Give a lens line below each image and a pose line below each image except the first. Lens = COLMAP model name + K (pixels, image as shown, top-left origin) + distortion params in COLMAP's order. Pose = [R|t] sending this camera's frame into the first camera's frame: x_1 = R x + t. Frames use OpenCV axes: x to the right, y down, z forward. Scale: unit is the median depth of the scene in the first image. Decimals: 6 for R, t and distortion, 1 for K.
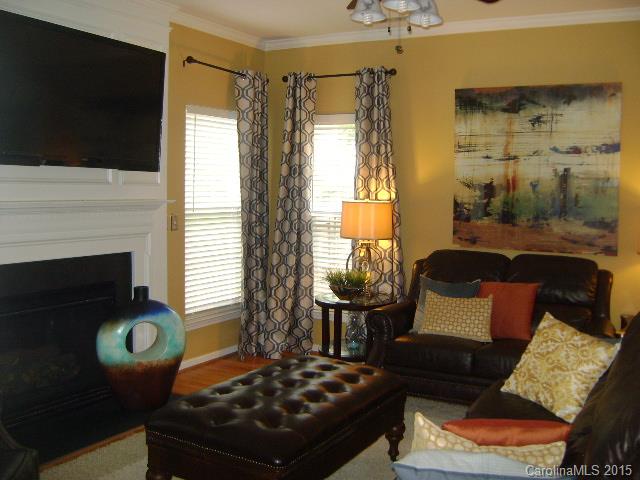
lens RADIAL K [[660.2, 0, 320.9], [0, 660.2, 241.3], [0, 0, 1]] dist [-0.128632, 0.000000]
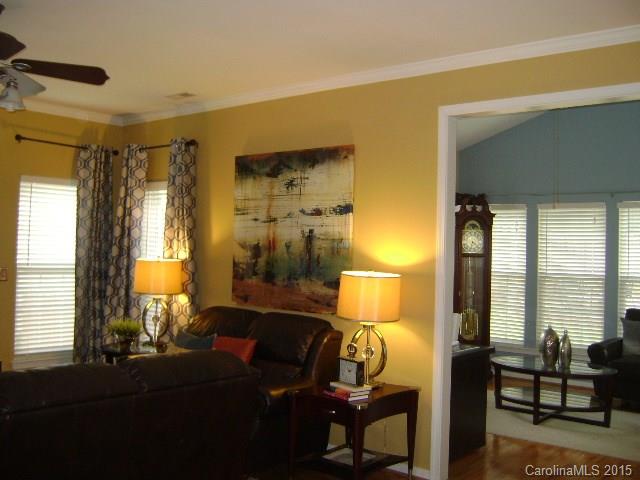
lens RADIAL K [[660.2, 0, 319.4], [0, 660.2, 236.5], [0, 0, 1]] dist [-0.128632, 0.000000]
pose [[0.982073, 0.008010, -0.188328, 0.552039], [-0.027429, 0.994535, -0.100734, 0.003003], [0.186492, 0.104094, 0.976926, -0.019741]]
